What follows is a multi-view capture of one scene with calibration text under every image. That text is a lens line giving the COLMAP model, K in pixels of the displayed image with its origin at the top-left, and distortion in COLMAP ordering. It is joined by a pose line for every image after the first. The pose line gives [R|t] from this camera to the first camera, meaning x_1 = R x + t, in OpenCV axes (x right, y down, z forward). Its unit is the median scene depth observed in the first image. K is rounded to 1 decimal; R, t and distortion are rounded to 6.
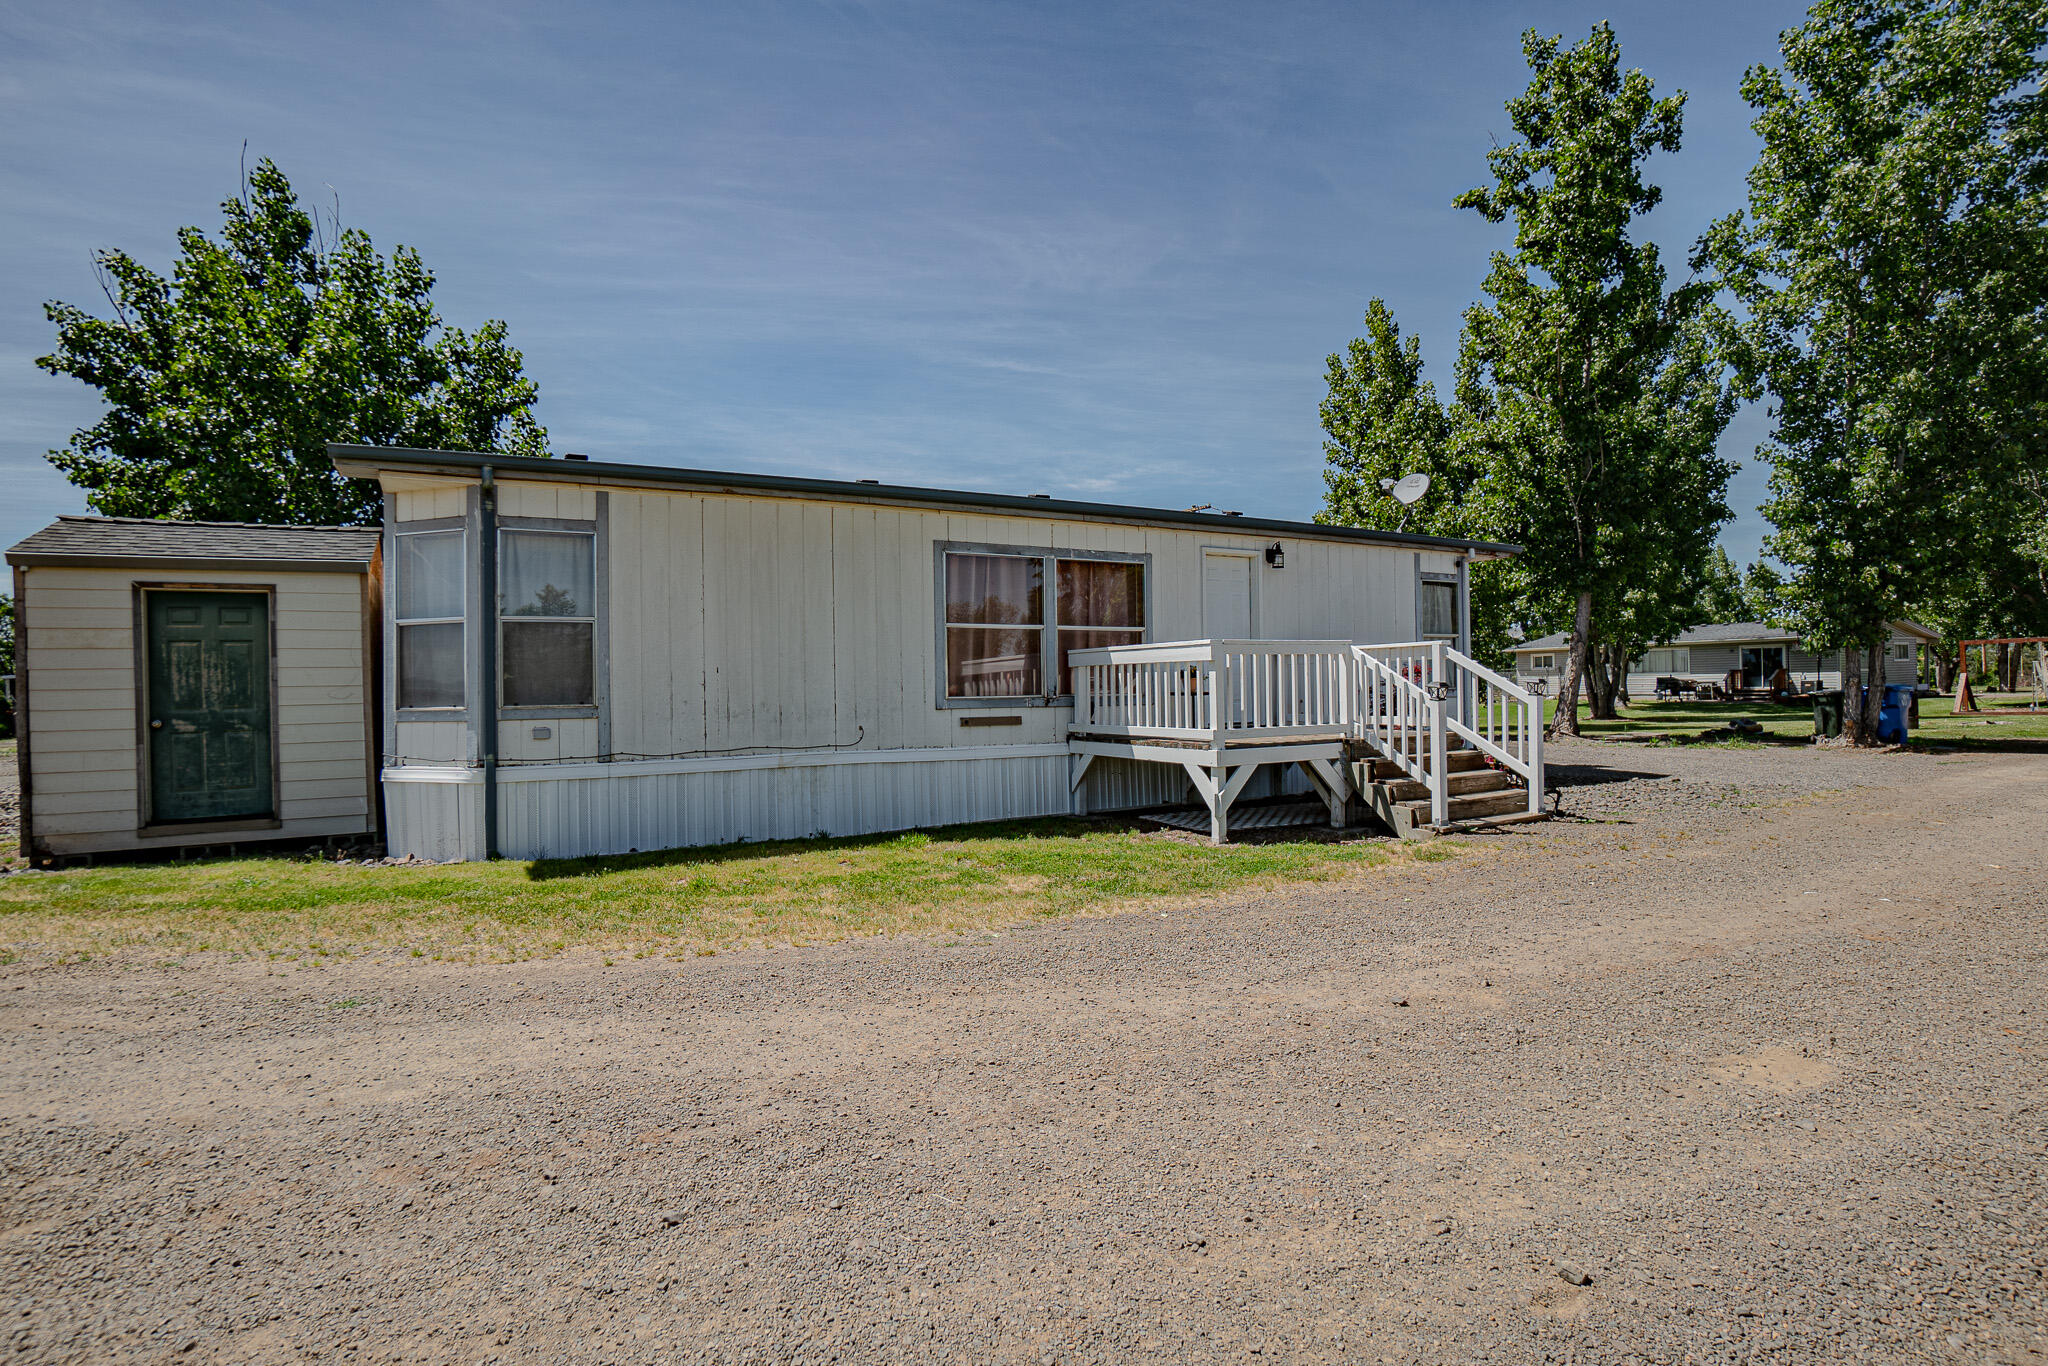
lens RADIAL K [[1047.6, 0, 1024.0], [0, 1047.6, 683.0], [0, 0, 1]] dist [-0.000908, -0.036537]
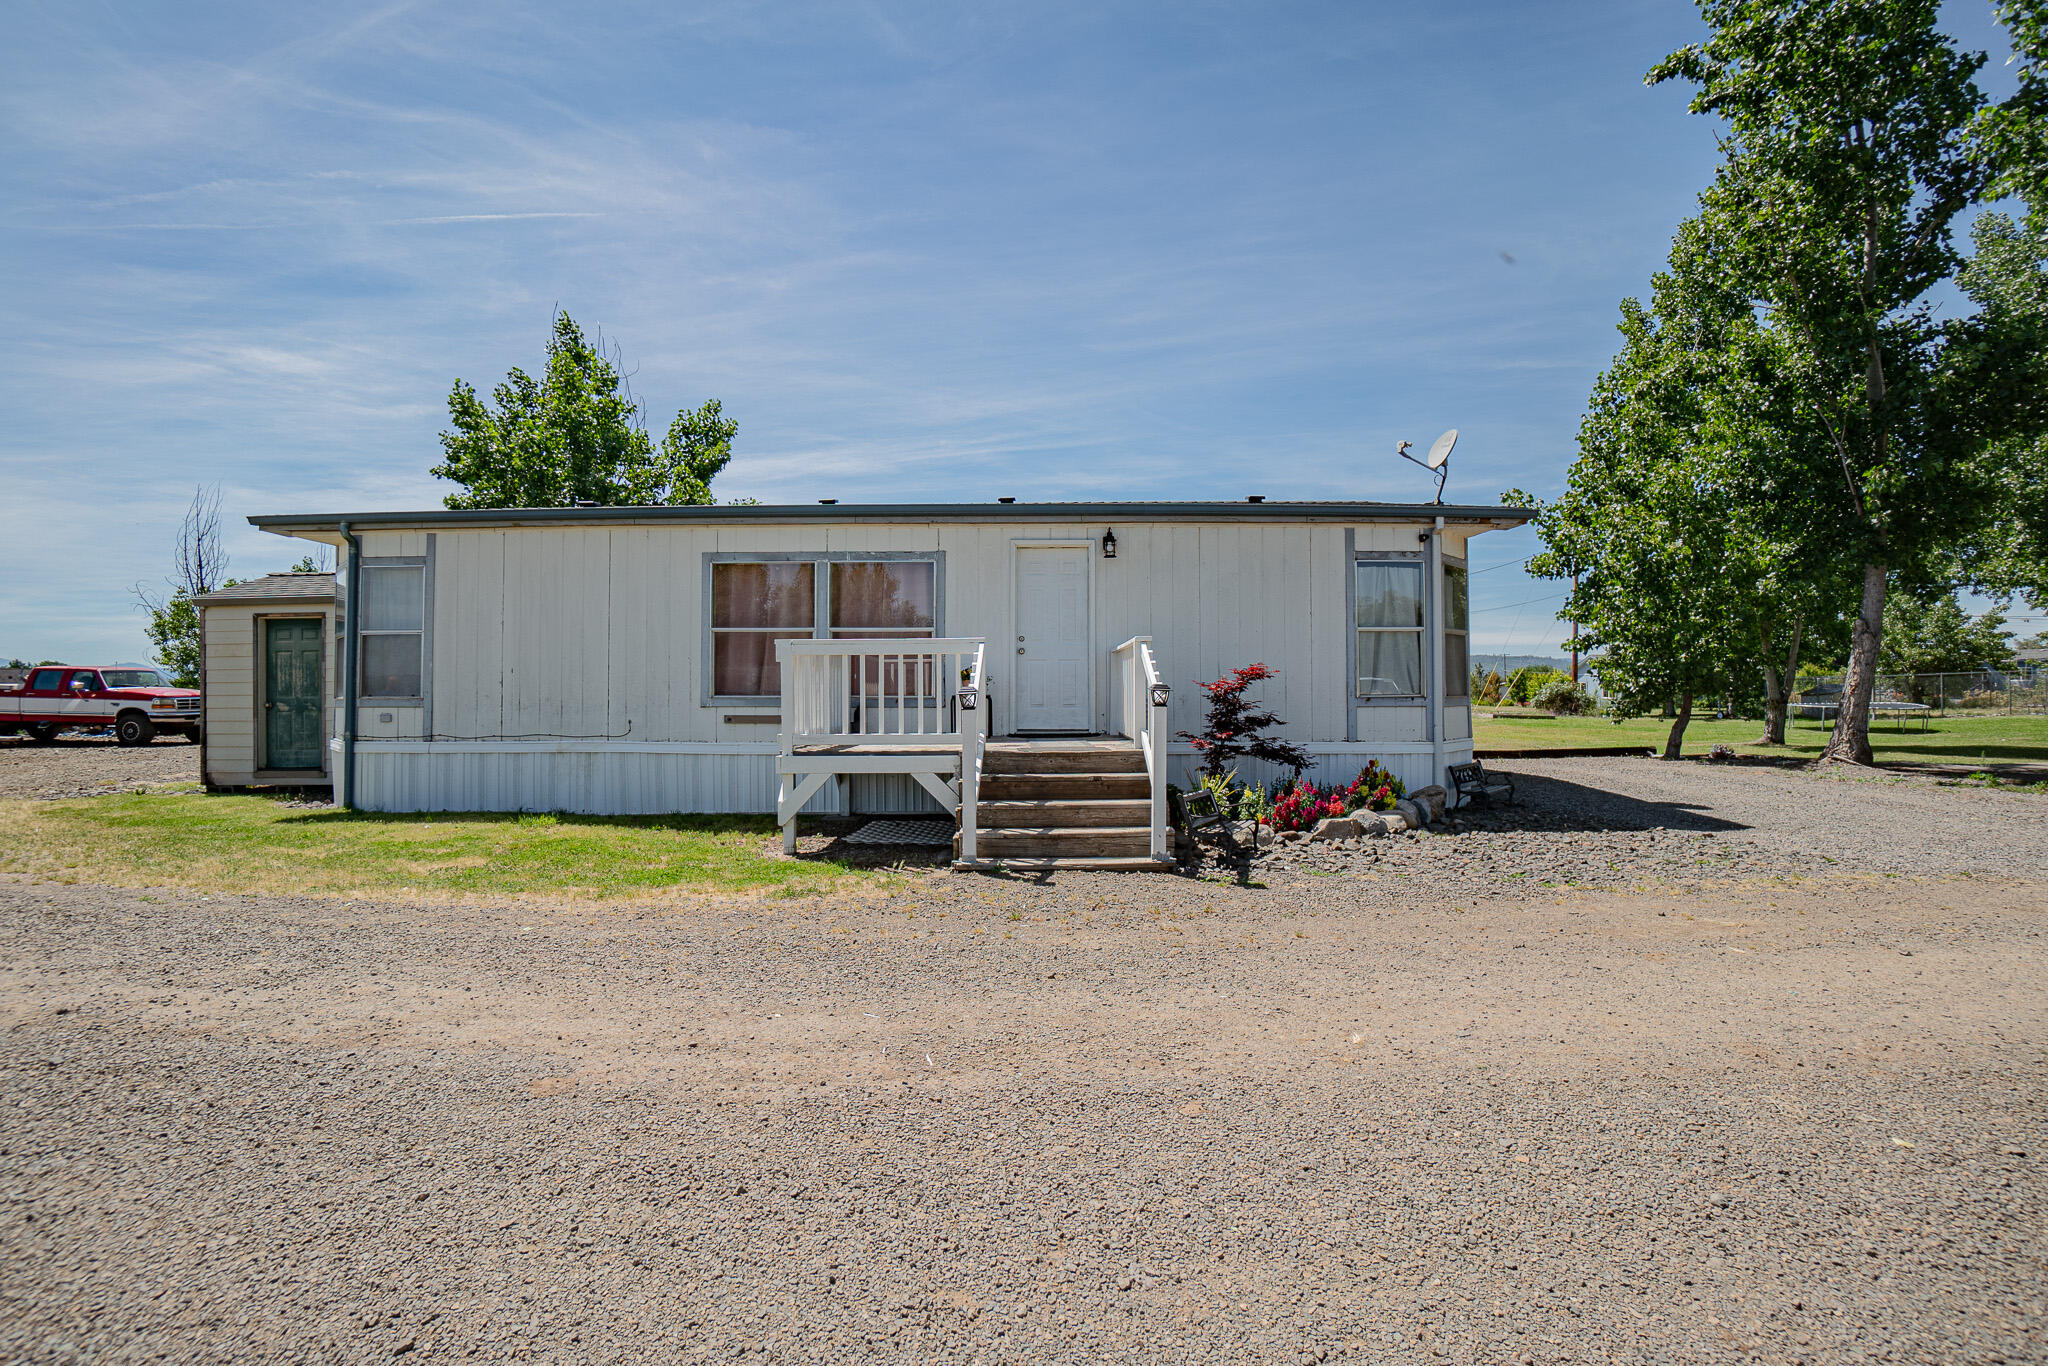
lens RADIAL K [[913.9, 0, 1024.0], [0, 913.9, 683.0], [0, 0, 1]] dist [-0.024387, 0.000593]
pose [[0.860240, 0.008488, -0.509819, 0.762716], [-0.007773, 0.999964, 0.003533, -0.006253], [0.509831, 0.000924, 0.860274, 0.386391]]
